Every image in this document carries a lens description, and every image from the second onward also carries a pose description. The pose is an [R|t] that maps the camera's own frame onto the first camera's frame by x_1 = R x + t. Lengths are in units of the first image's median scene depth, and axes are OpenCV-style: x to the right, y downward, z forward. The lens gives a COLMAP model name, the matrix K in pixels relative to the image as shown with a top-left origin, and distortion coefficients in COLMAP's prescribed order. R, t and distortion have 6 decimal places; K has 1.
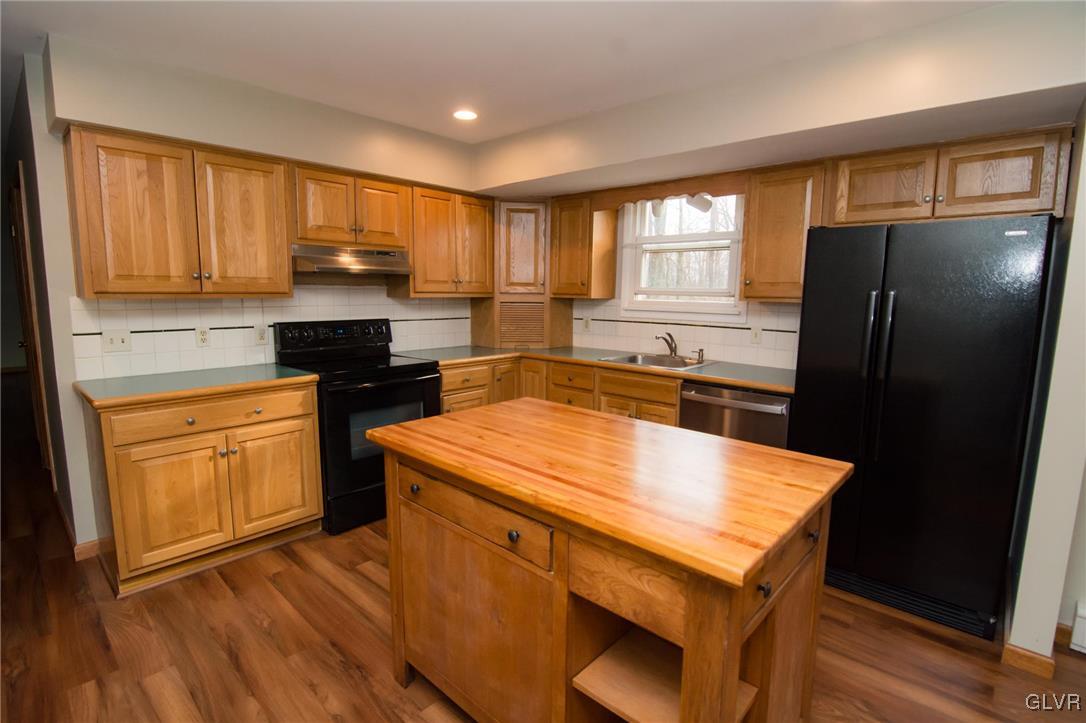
lens RADIAL K [[521.1, 0, 548.5], [0, 521.1, 360.5], [0, 0, 1]] dist [-0.008817, -0.008089]
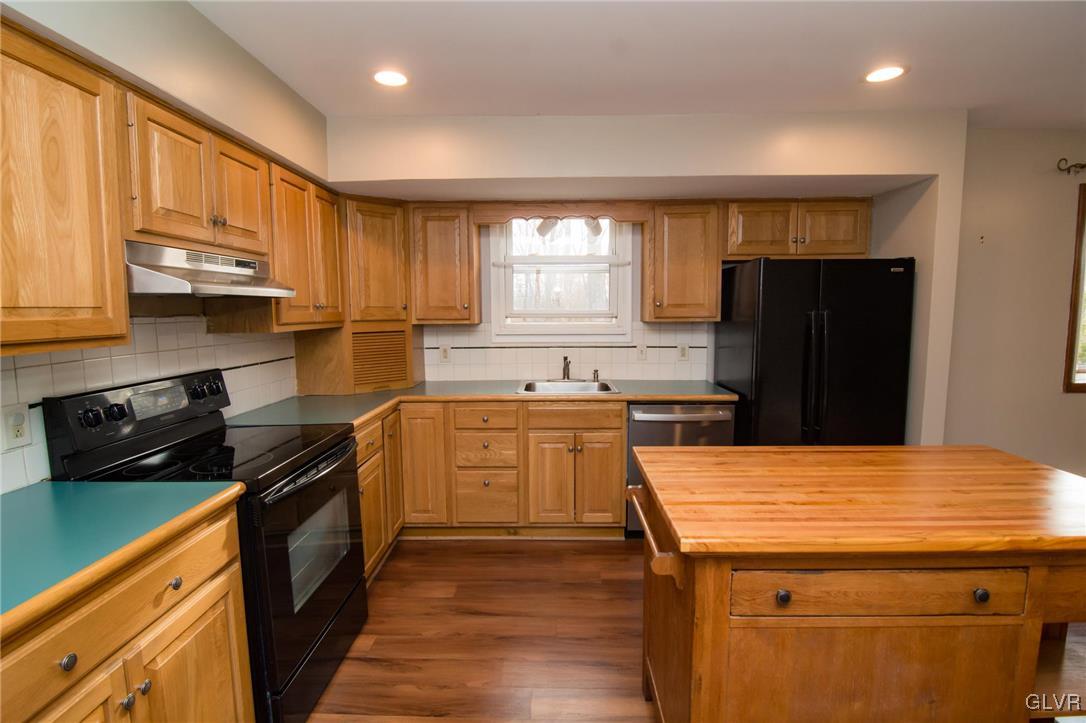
lens RADIAL K [[521.1, 0, 549.2], [0, 521.1, 361.2], [0, 0, 1]] dist [-0.008817, -0.008089]
pose [[0.750862, -0.083218, 0.655195, -0.515239], [0.104432, 0.994510, 0.006636, -0.064654], [-0.652150, 0.063441, 0.755431, 0.347783]]
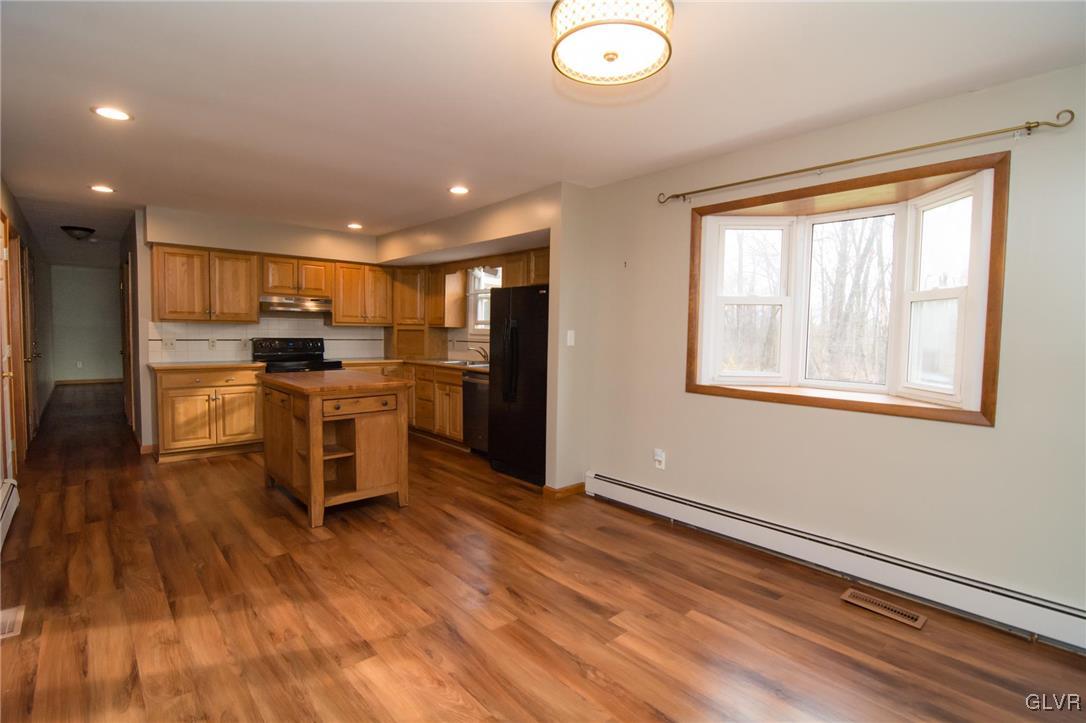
lens RADIAL K [[521.1, 0, 551.2], [0, 521.1, 361.4], [0, 0, 1]] dist [-0.008817, -0.008089]
pose [[0.995409, 0.009951, -0.095191, 0.735957], [-0.017339, 0.996872, -0.077106, 0.140001], [0.094126, 0.078402, 0.992468, -0.750655]]
